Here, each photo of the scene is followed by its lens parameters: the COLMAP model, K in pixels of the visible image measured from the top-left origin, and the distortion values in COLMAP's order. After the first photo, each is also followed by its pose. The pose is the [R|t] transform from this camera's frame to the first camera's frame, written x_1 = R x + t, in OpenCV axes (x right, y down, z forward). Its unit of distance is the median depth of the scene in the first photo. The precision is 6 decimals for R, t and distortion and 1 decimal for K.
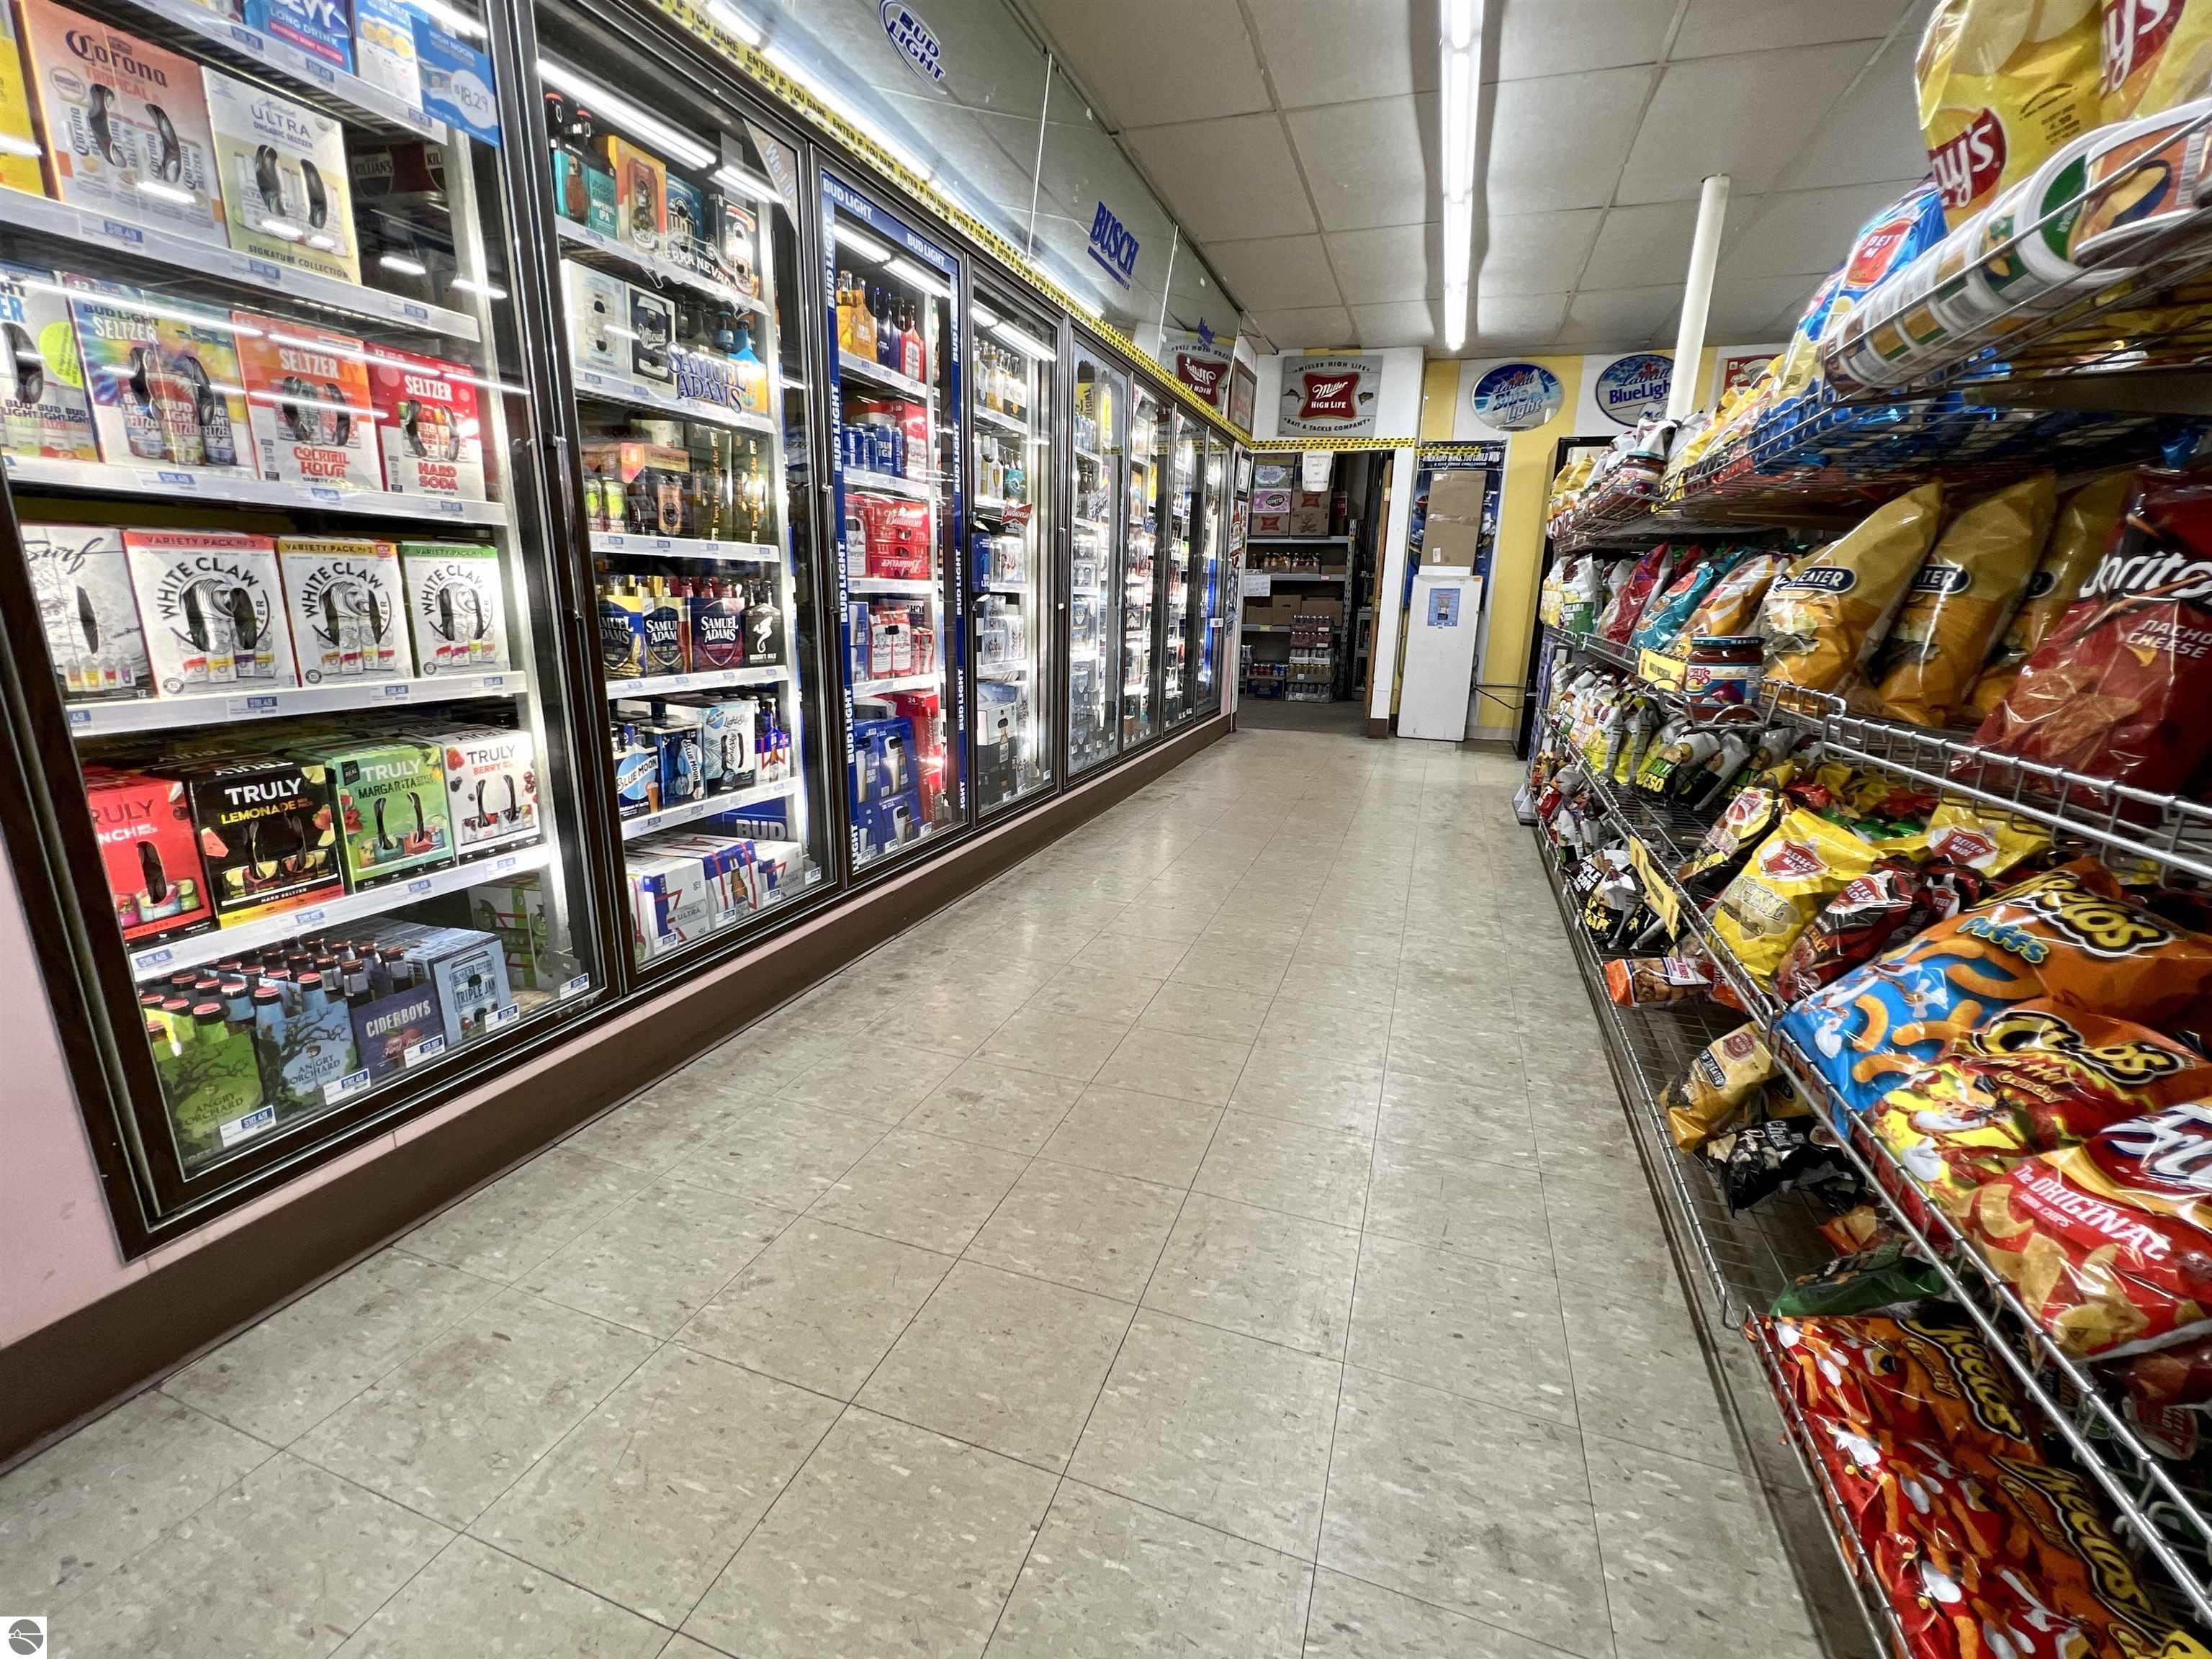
lens RADIAL K [[944.2, 0, 1109.1], [0, 944.2, 834.8], [0, 0, 1]] dist [-0.003538, 0.001229]
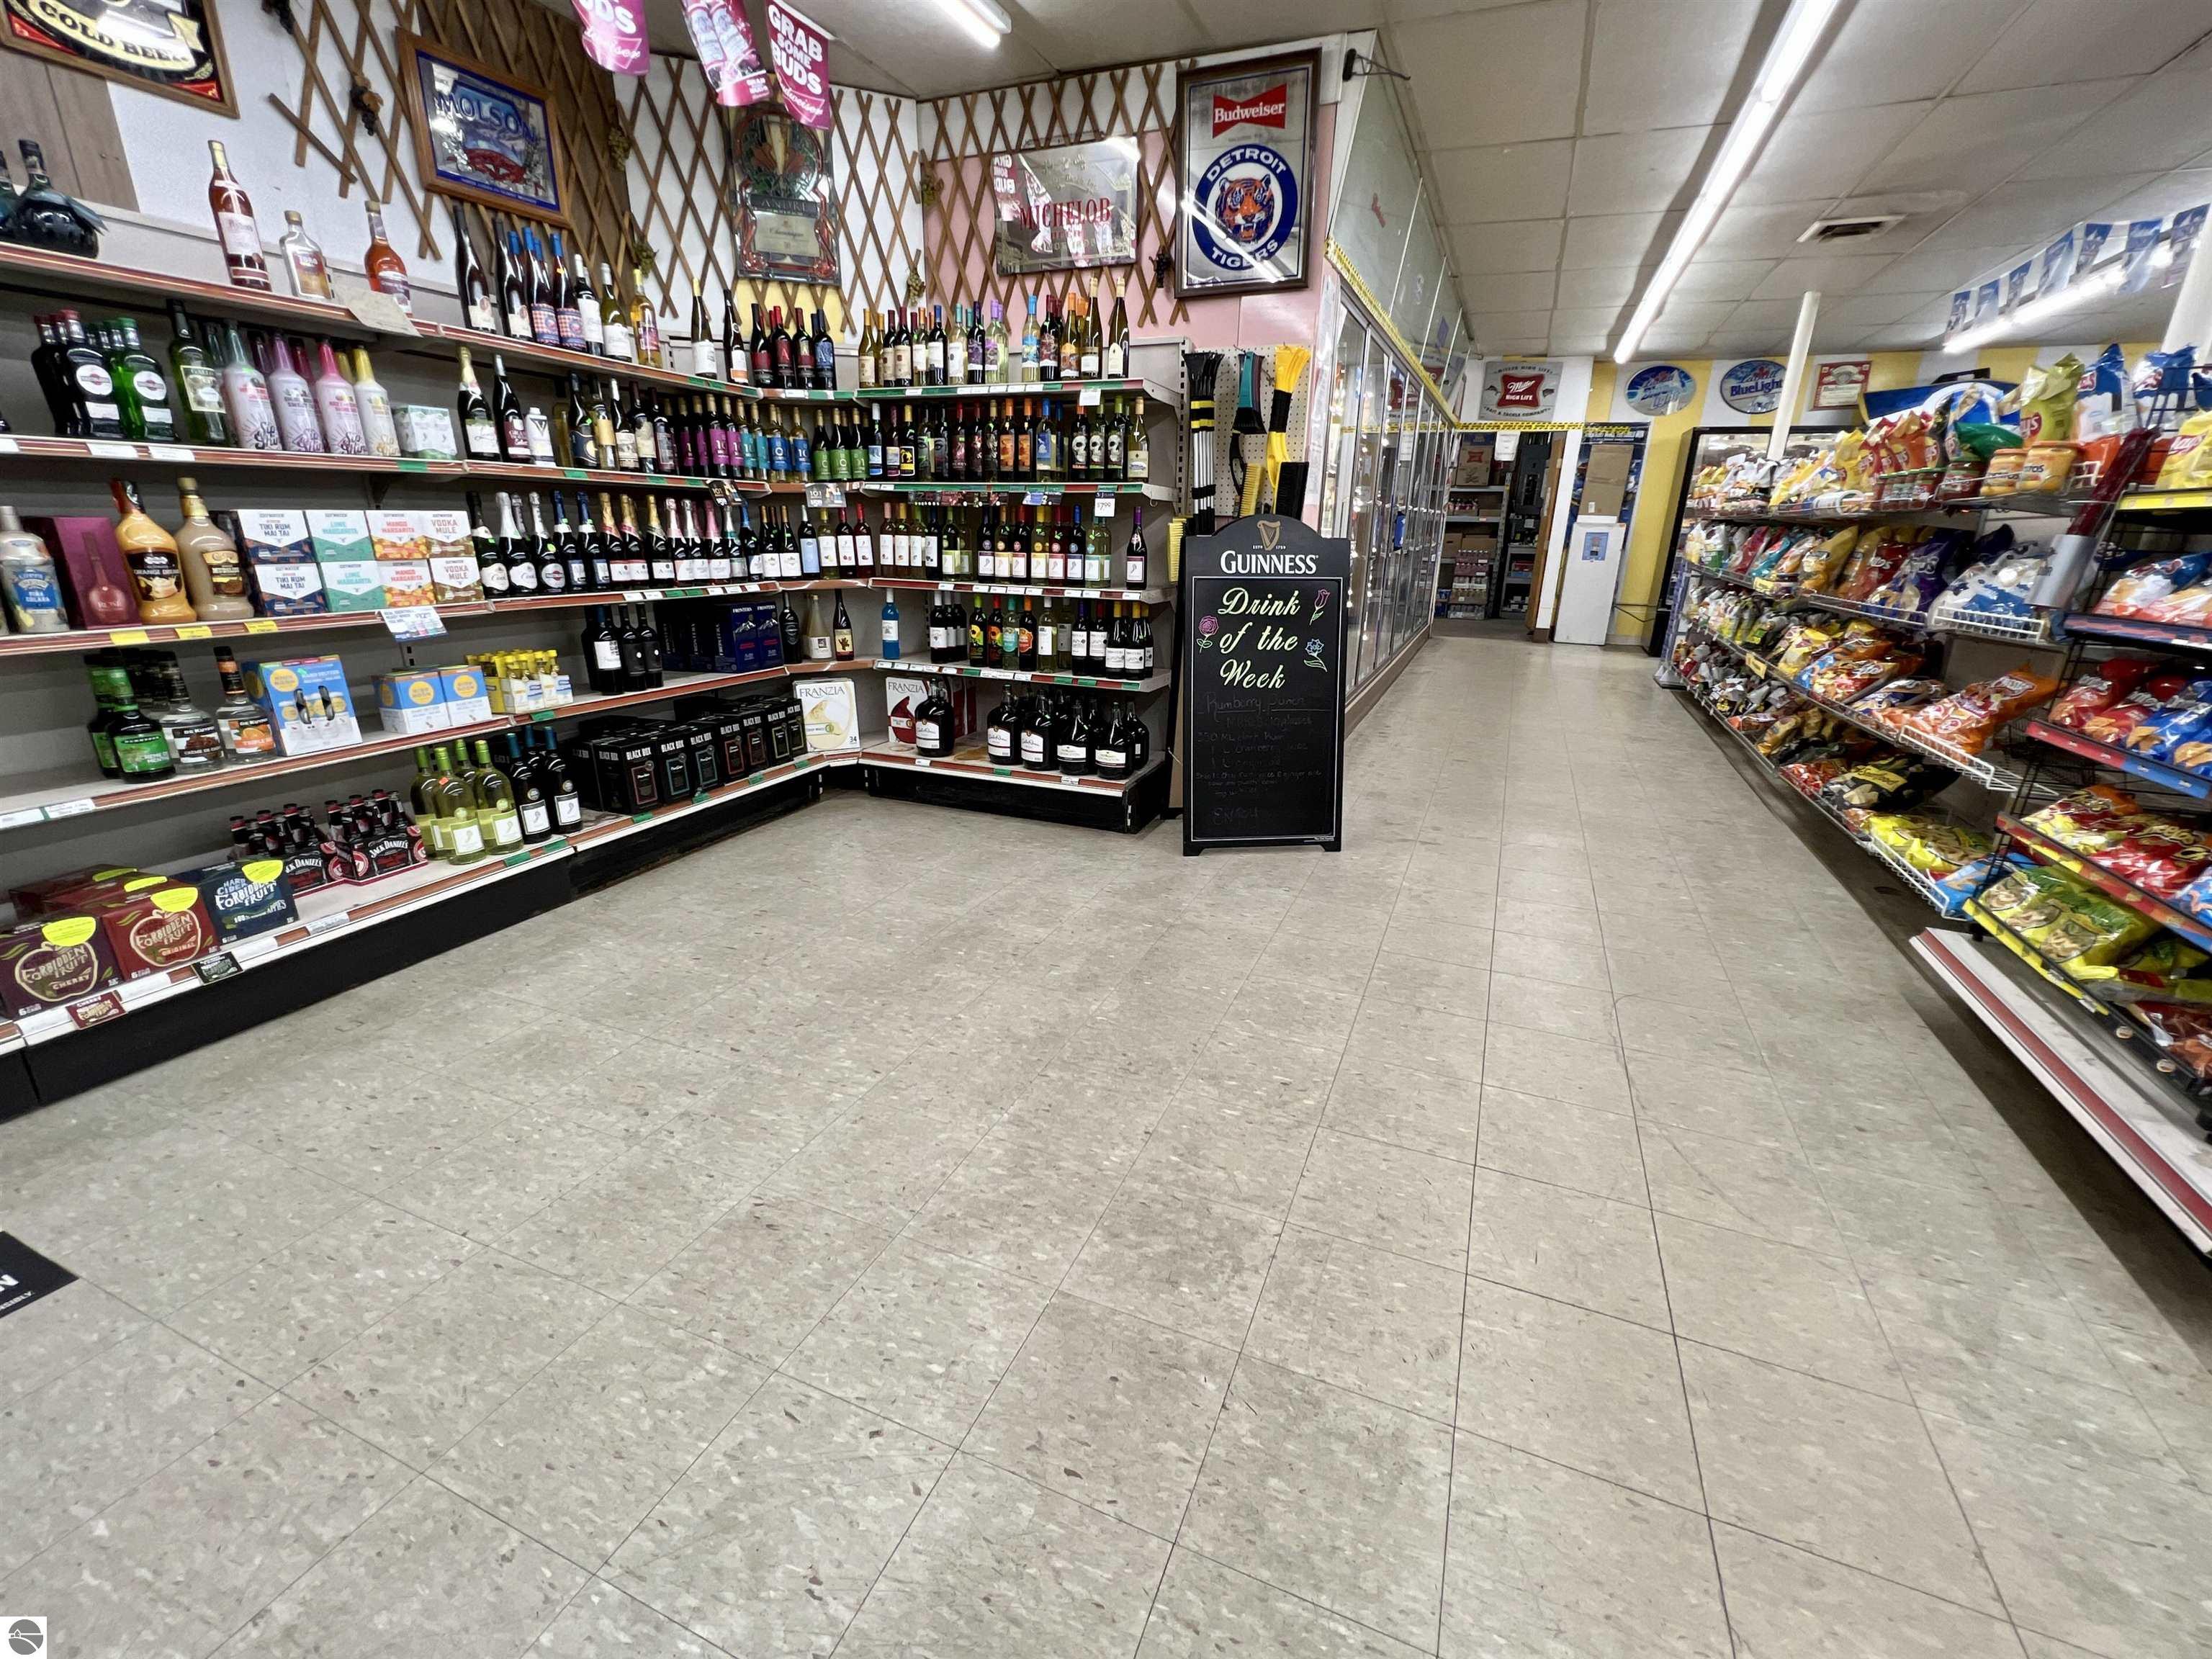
lens RADIAL K [[944.2, 0, 1106.2], [0, 944.2, 832.2], [0, 0, 1]] dist [-0.003538, 0.001229]
pose [[0.998011, 0.017760, -0.060486, -0.279165], [-0.013469, 0.997412, 0.070632, 0.091352], [0.061584, -0.069677, 0.995667, -0.462361]]
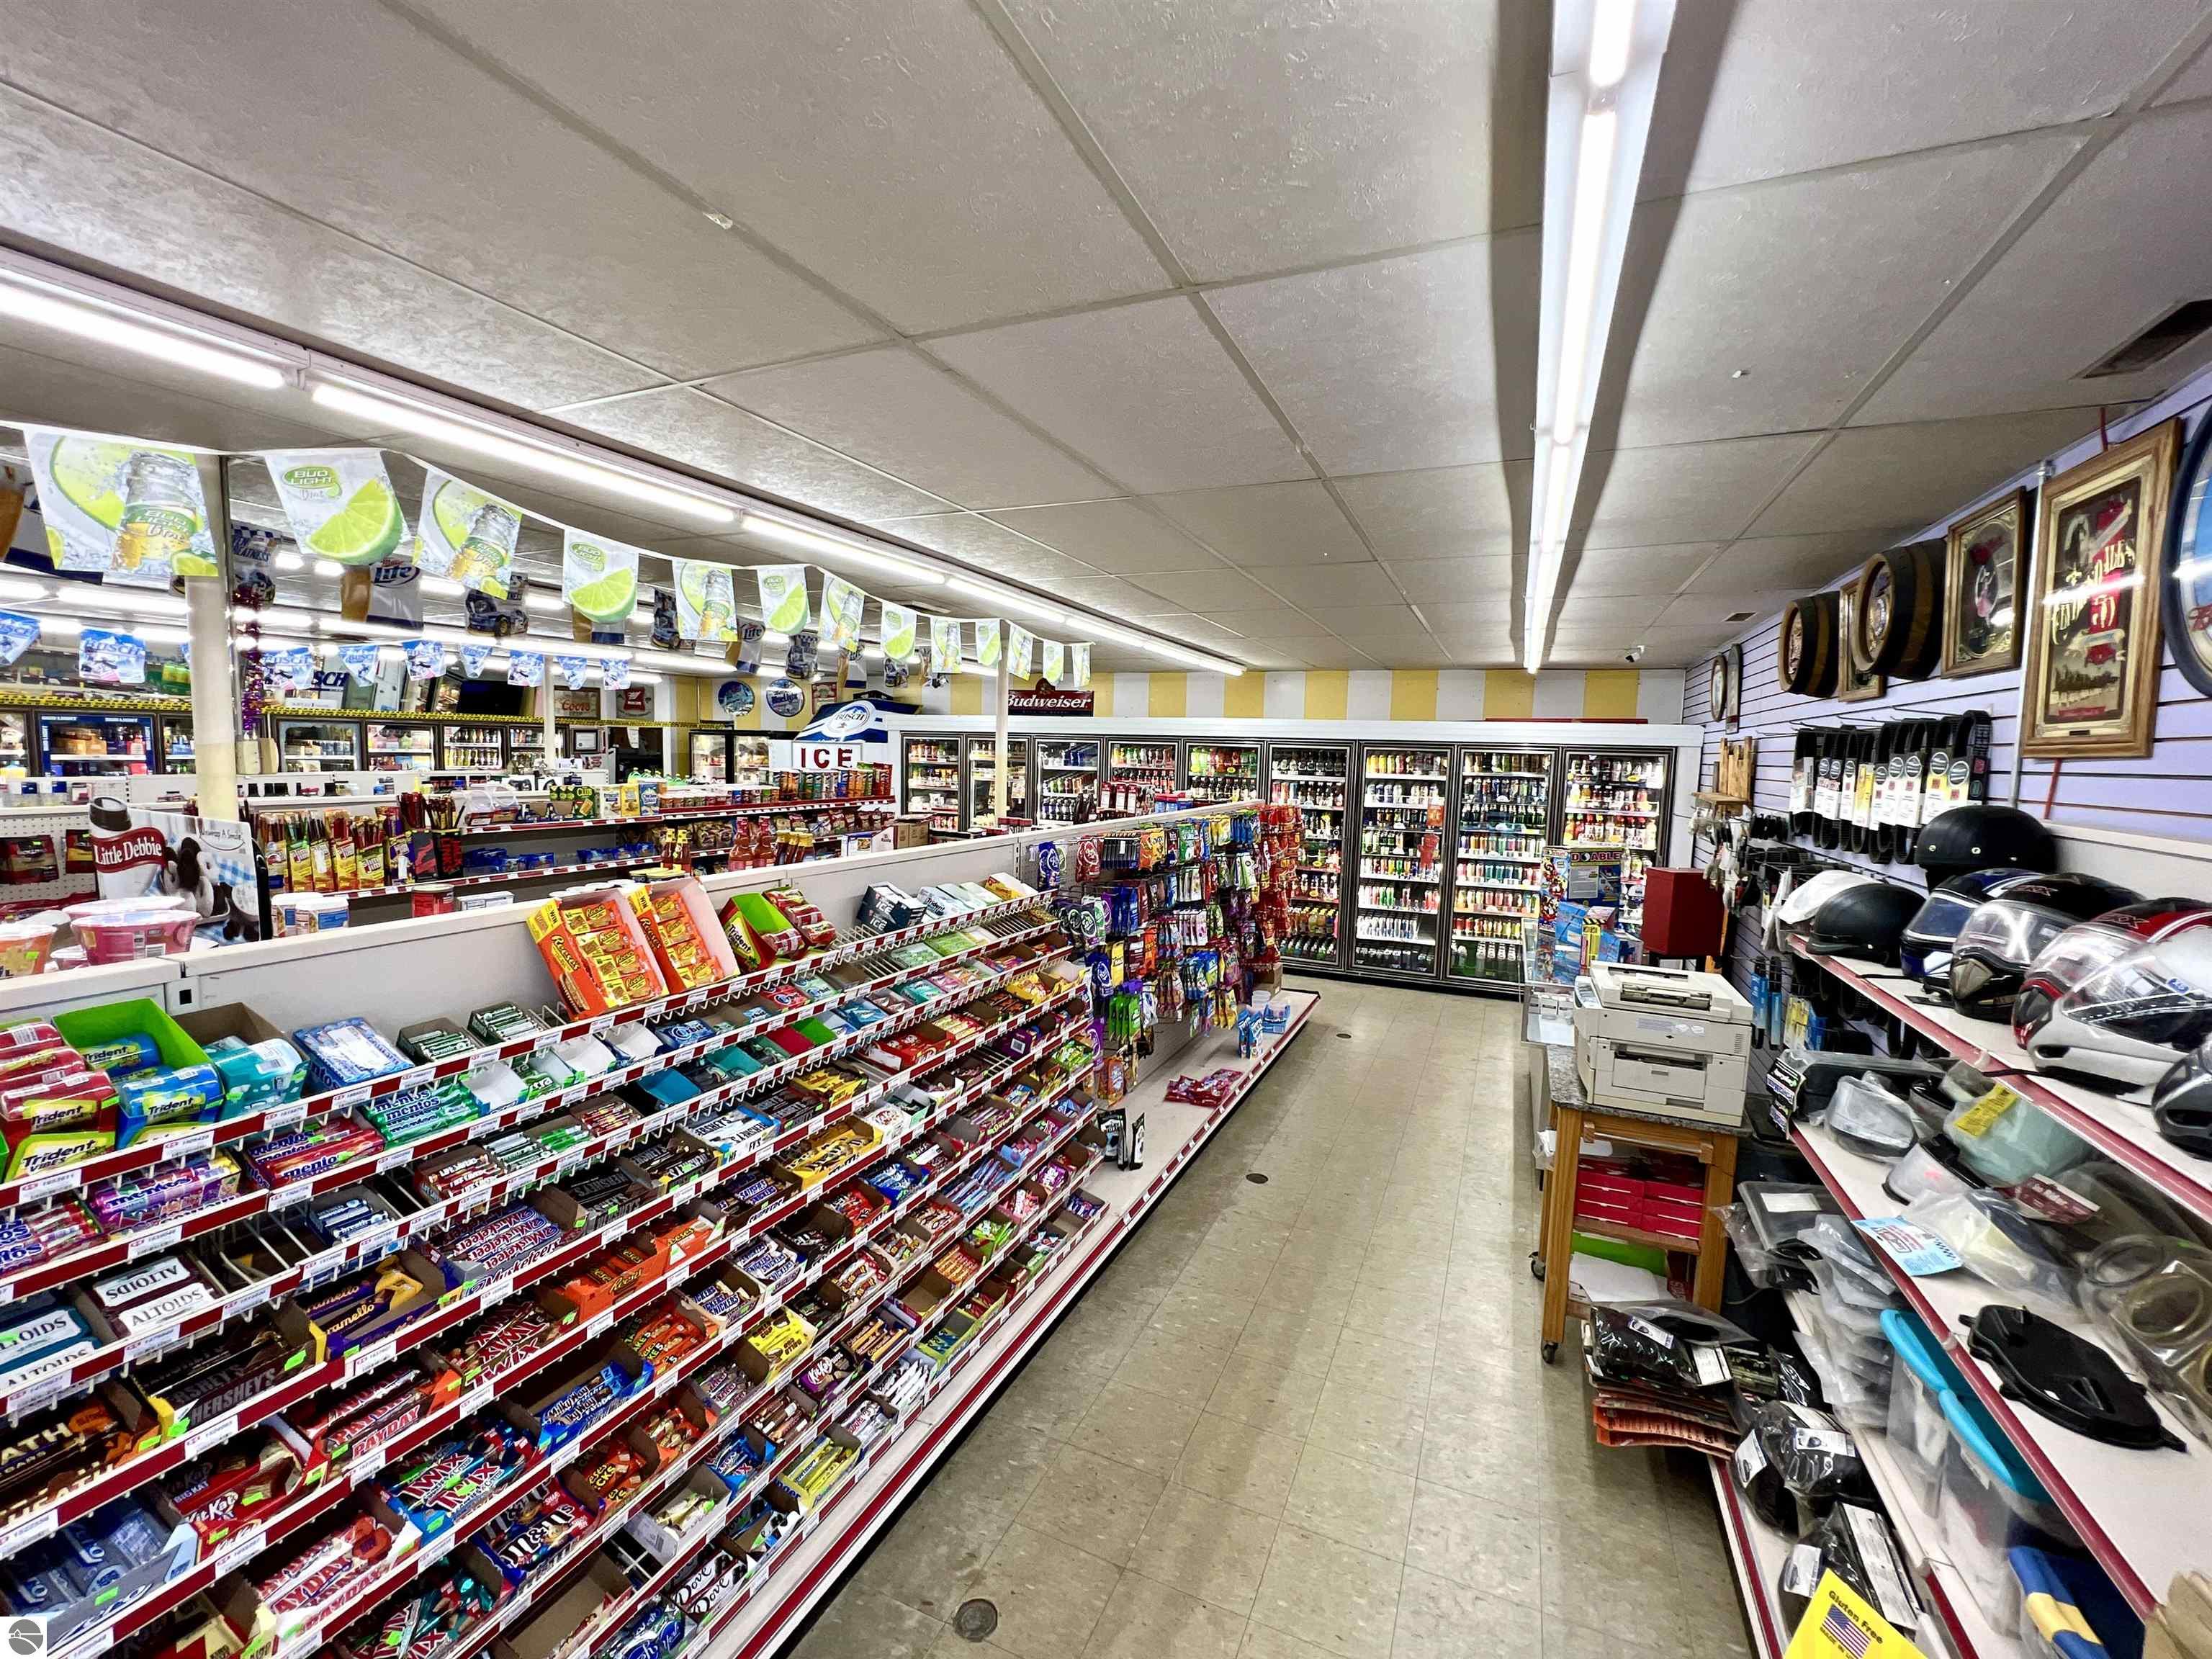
lens RADIAL K [[944.2, 0, 1107.3], [0, 944.2, 825.5], [0, 0, 1]] dist [-0.003538, 0.001229]
pose [[0.997055, 0.006997, -0.076364, 1.243605], [-0.019918, 0.985278, -0.169794, 0.053043], [0.074052, 0.170815, 0.982516, -0.634879]]
